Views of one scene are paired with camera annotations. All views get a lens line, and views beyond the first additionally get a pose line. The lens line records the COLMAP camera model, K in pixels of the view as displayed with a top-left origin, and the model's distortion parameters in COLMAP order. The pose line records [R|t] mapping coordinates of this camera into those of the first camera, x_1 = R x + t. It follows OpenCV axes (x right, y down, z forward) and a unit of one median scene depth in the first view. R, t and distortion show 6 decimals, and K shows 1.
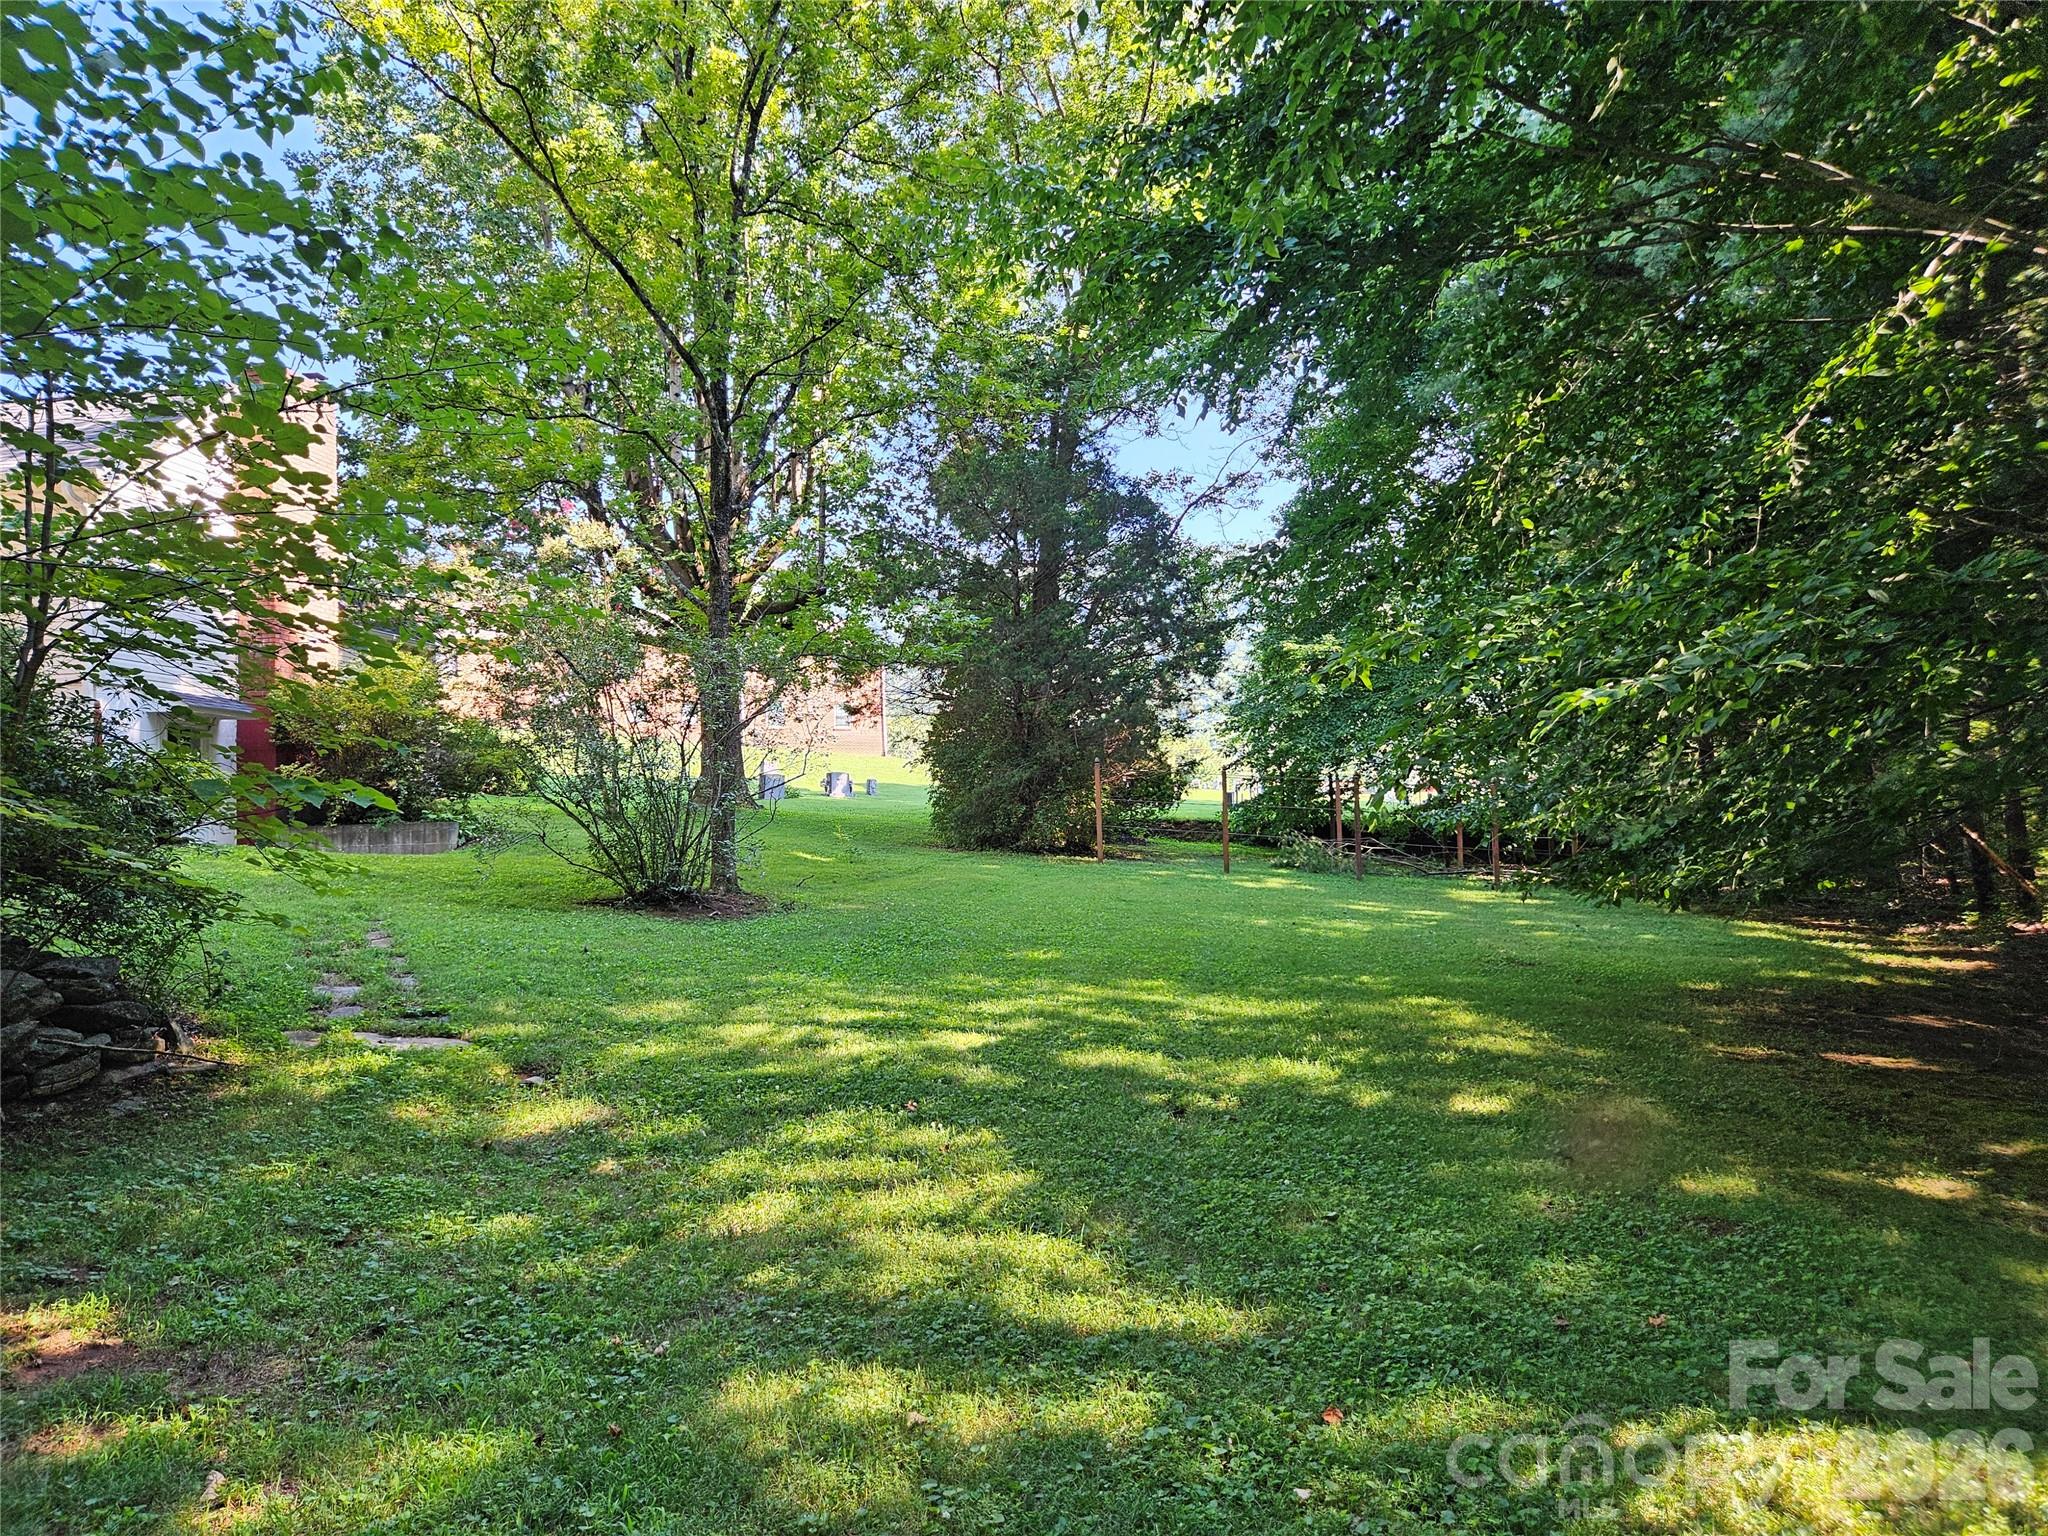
lens RADIAL K [[1360.6, 0, 1024.9], [0, 1360.6, 770.1], [0, 0, 1]] dist [0.046186, -0.006186]
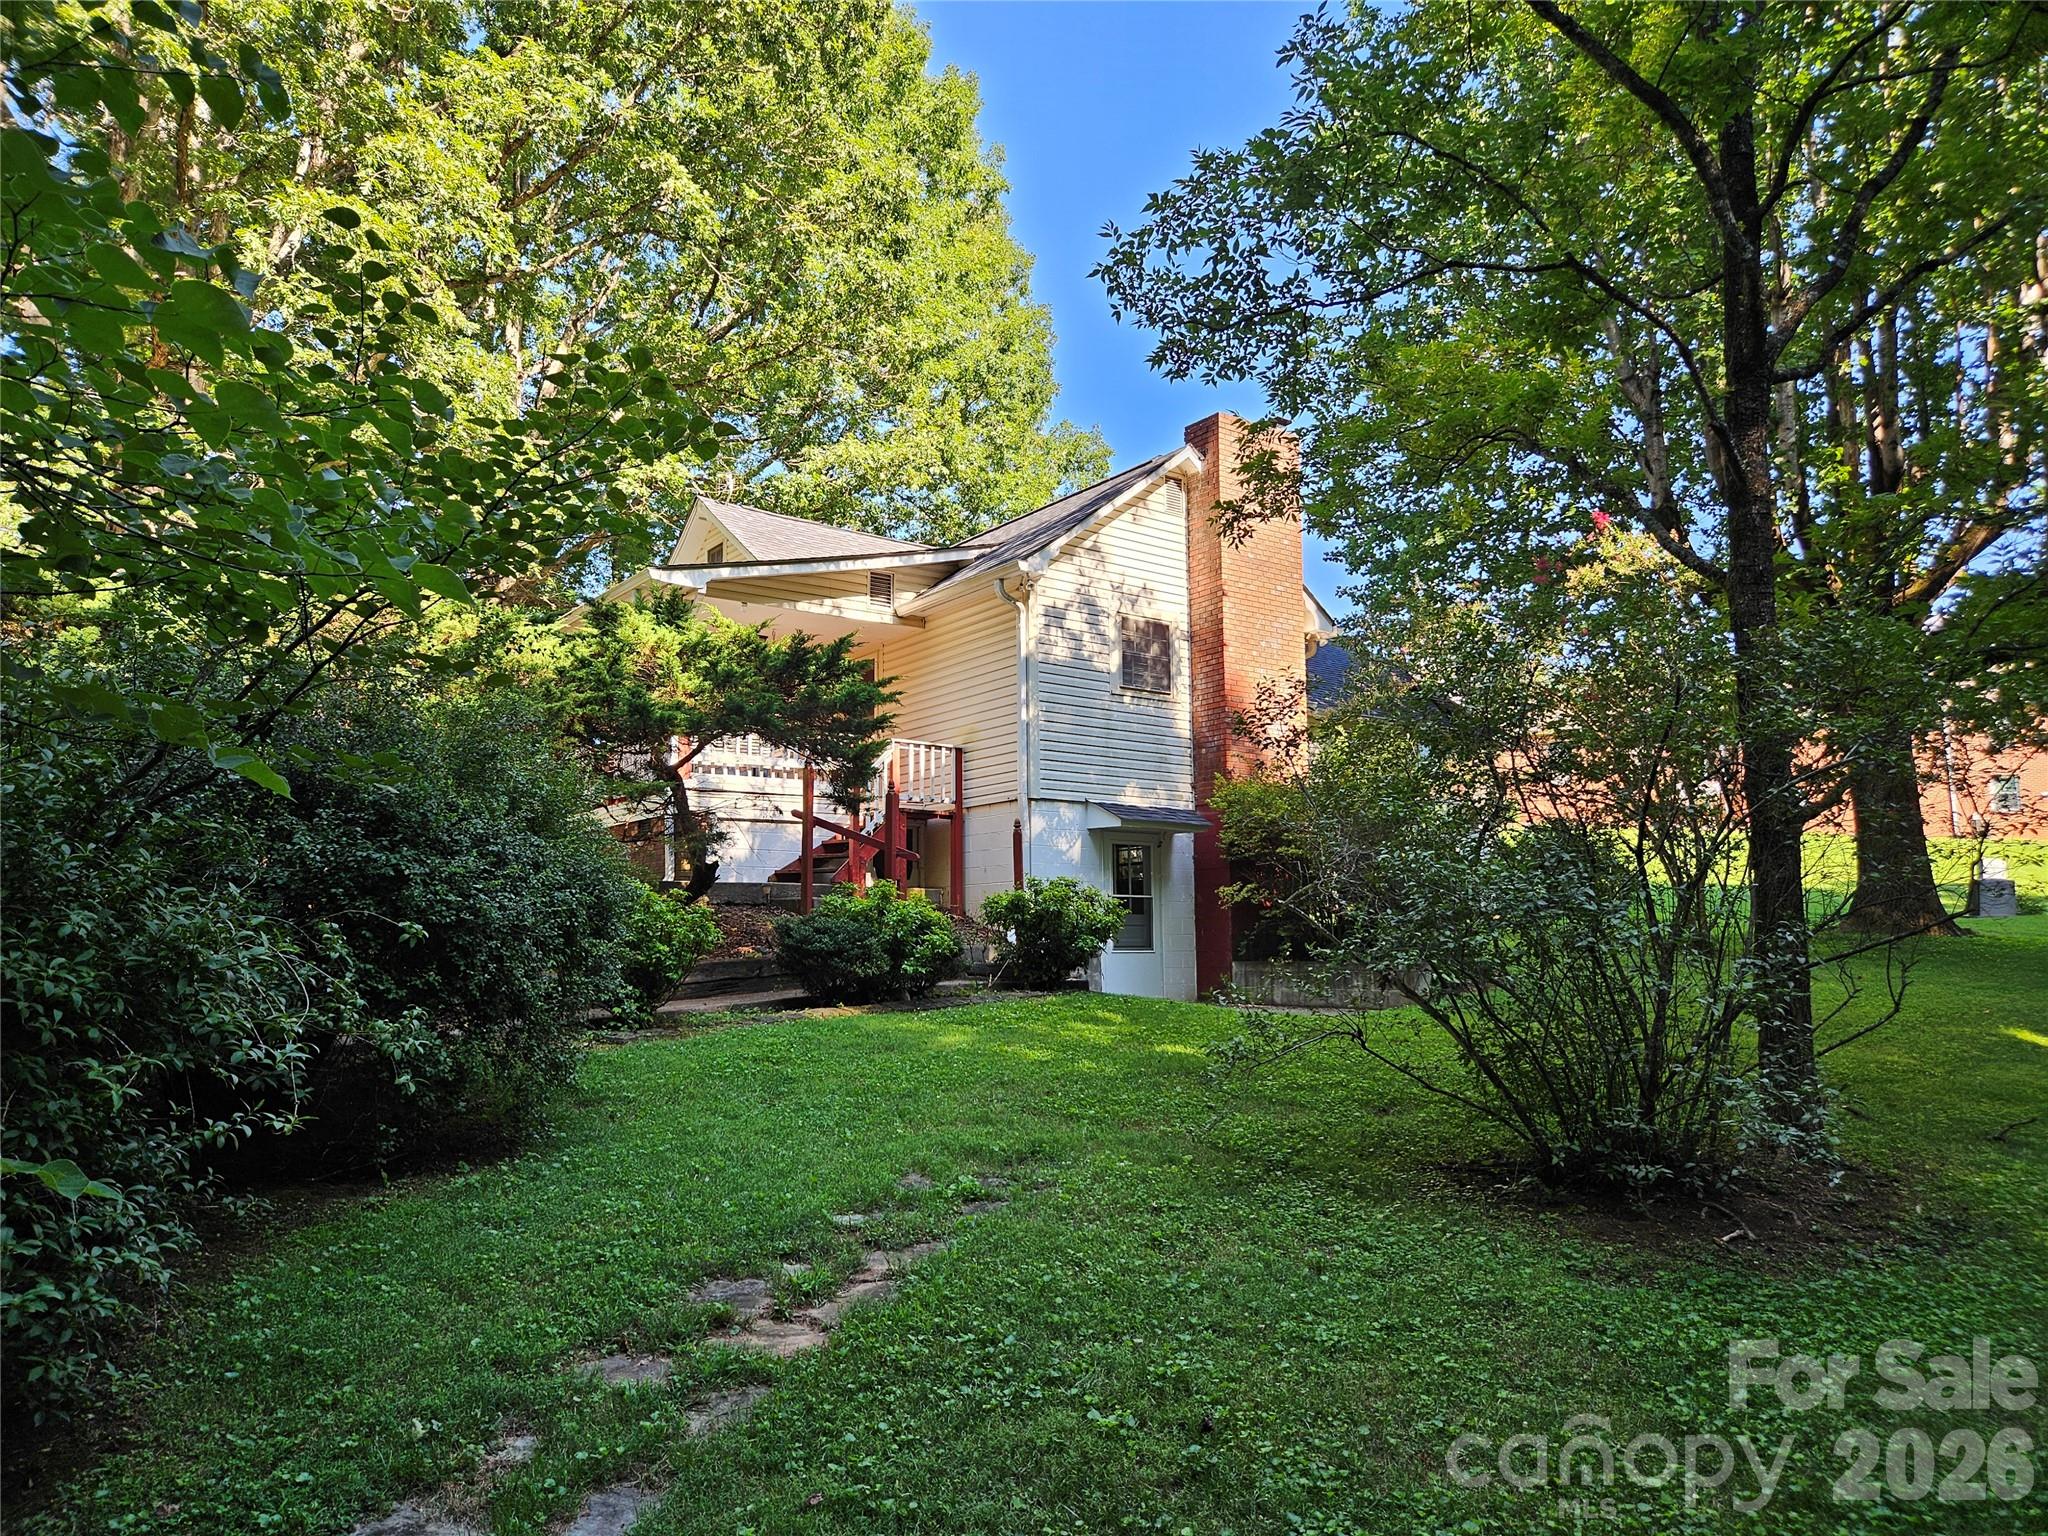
lens RADIAL K [[1360.6, 0, 1027.7], [0, 1360.6, 778.4], [0, 0, 1]] dist [0.046186, -0.006186]
pose [[0.691441, -0.075312, -0.718497, -0.029563], [0.024567, 0.996427, -0.080803, -0.004297], [0.722015, 0.038219, 0.690821, 0.272986]]
